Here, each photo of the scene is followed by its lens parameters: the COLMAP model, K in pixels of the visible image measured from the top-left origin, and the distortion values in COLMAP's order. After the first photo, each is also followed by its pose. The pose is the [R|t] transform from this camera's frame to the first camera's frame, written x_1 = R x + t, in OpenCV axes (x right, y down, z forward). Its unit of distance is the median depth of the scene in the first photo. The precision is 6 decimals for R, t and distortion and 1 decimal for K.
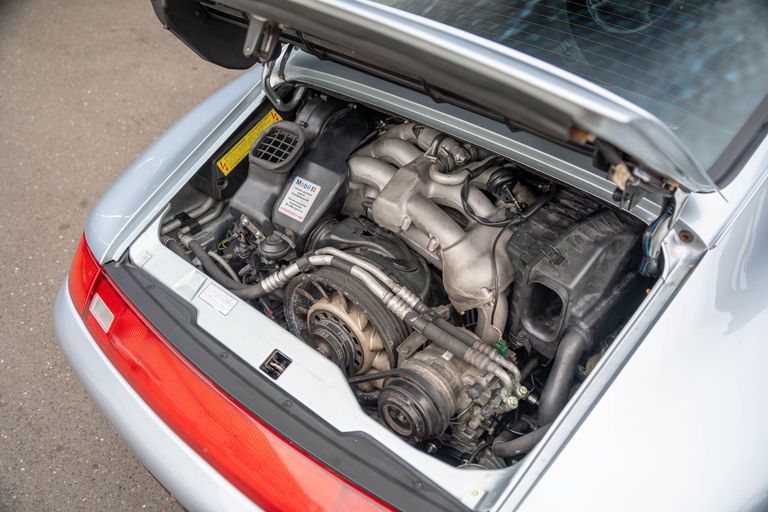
lens RADIAL K [[617.4, 0, 380.6], [0, 617.4, 257.6], [0, 0, 1]] dist [-0.036678, 0.024909]
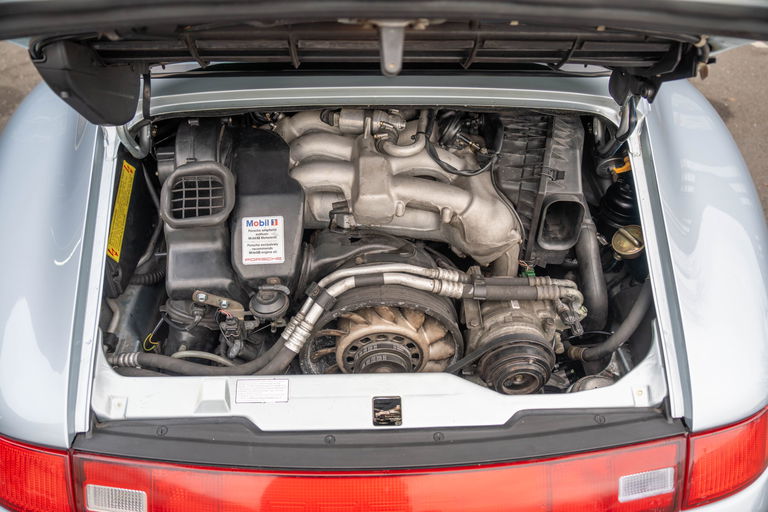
lens RADIAL K [[617.4, 0, 379.9], [0, 617.4, 253.1], [0, 0, 1]] dist [-0.036678, 0.024909]
pose [[0.745442, -0.452651, 0.489308, -0.438320], [0.424383, 0.888357, 0.175274, -0.161181], [-0.514018, 0.076997, 0.854316, 0.203067]]
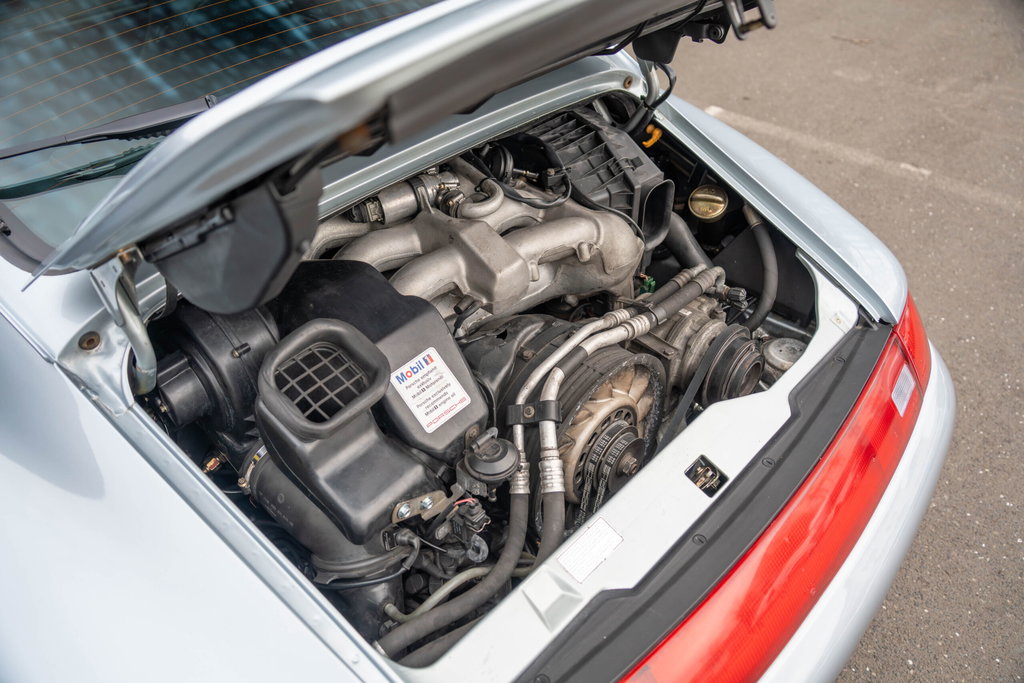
lens RADIAL K [[823.2, 0, 512.6], [0, 823.2, 342.1], [0, 0, 1]] dist [-0.036678, 0.024909]
pose [[0.044290, -0.636410, 0.770078, -0.699027], [0.642322, 0.608527, 0.465958, -0.434890], [-0.765154, 0.474001, 0.435732, 0.594729]]
